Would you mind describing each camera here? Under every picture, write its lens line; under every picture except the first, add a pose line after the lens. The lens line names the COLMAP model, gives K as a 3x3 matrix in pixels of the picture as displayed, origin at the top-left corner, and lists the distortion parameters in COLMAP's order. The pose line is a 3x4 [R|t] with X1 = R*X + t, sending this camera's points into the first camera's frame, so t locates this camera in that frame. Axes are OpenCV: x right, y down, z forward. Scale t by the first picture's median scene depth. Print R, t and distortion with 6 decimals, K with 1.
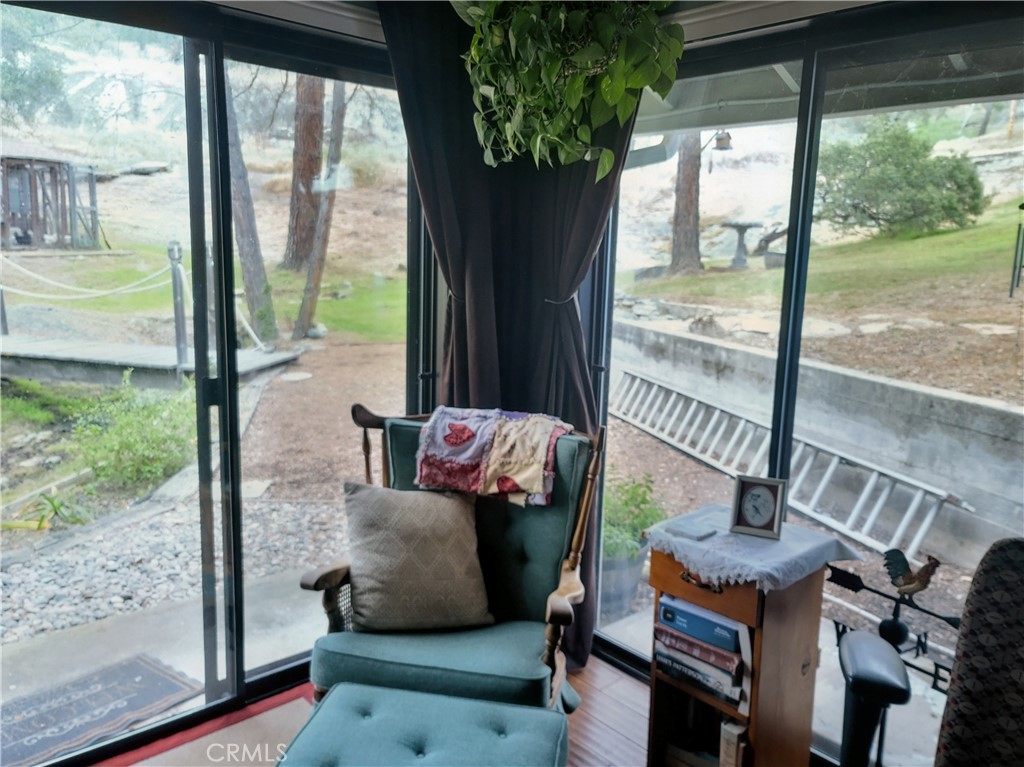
lens RADIAL K [[775.0, 0, 519.3], [0, 775.0, 382.3], [0, 0, 1]] dist [0.030657, -0.001668]
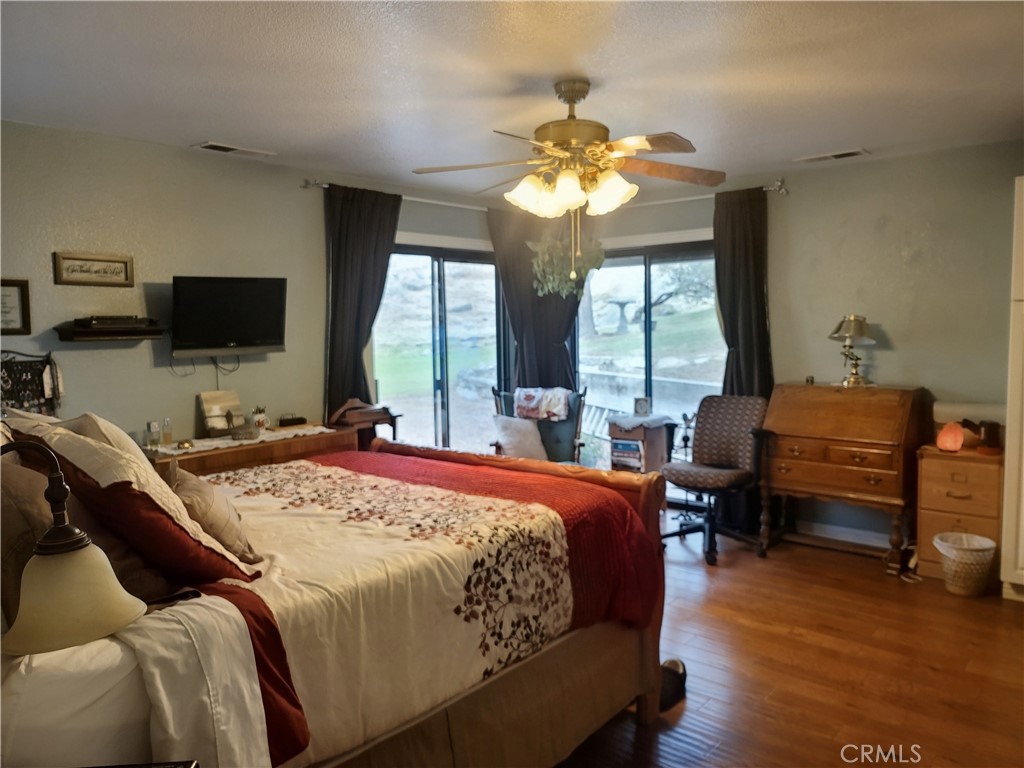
lens RADIAL K [[775.0, 0, 519.3], [0, 775.0, 382.8], [0, 0, 1]] dist [0.030657, -0.001668]
pose [[0.988128, -0.060720, 0.141125, -0.440157], [0.074025, 0.993094, -0.091020, 0.236549], [-0.134623, 0.100386, 0.985799, -1.447261]]
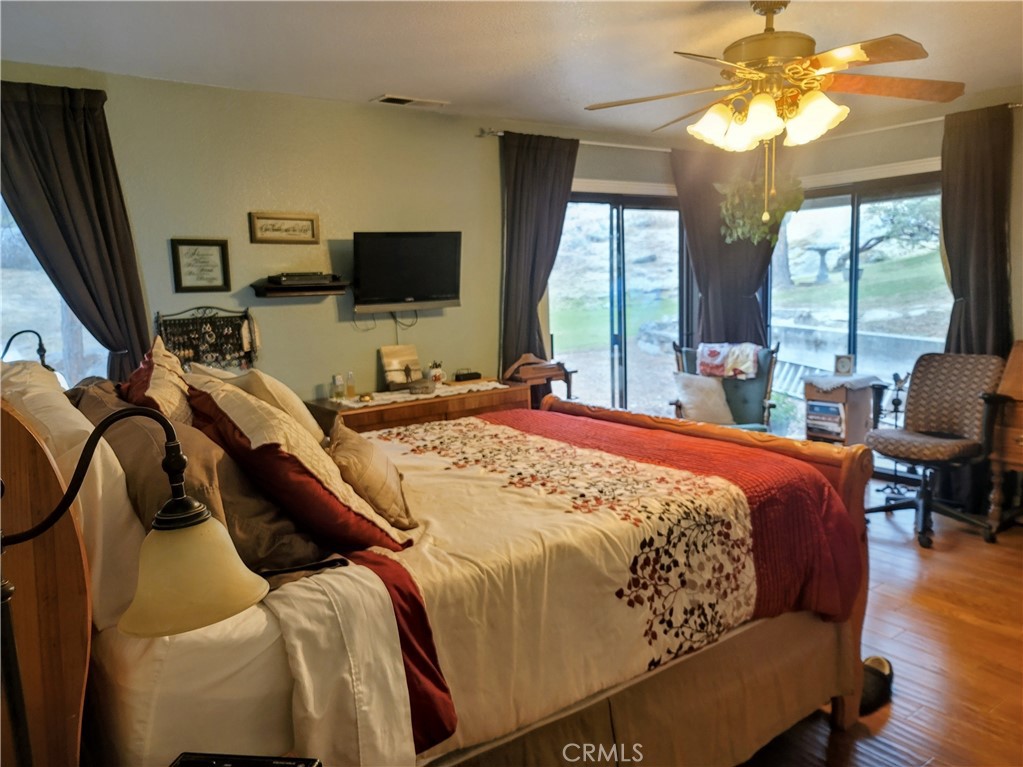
lens RADIAL K [[774.2, 0, 518.8], [0, 774.2, 382.4], [0, 0, 1]] dist [0.030657, -0.001668]
pose [[0.993825, -0.051601, -0.098227, -0.416958], [0.047315, 0.997844, -0.045473, 0.223012], [0.100362, 0.040544, 0.994125, -1.356355]]
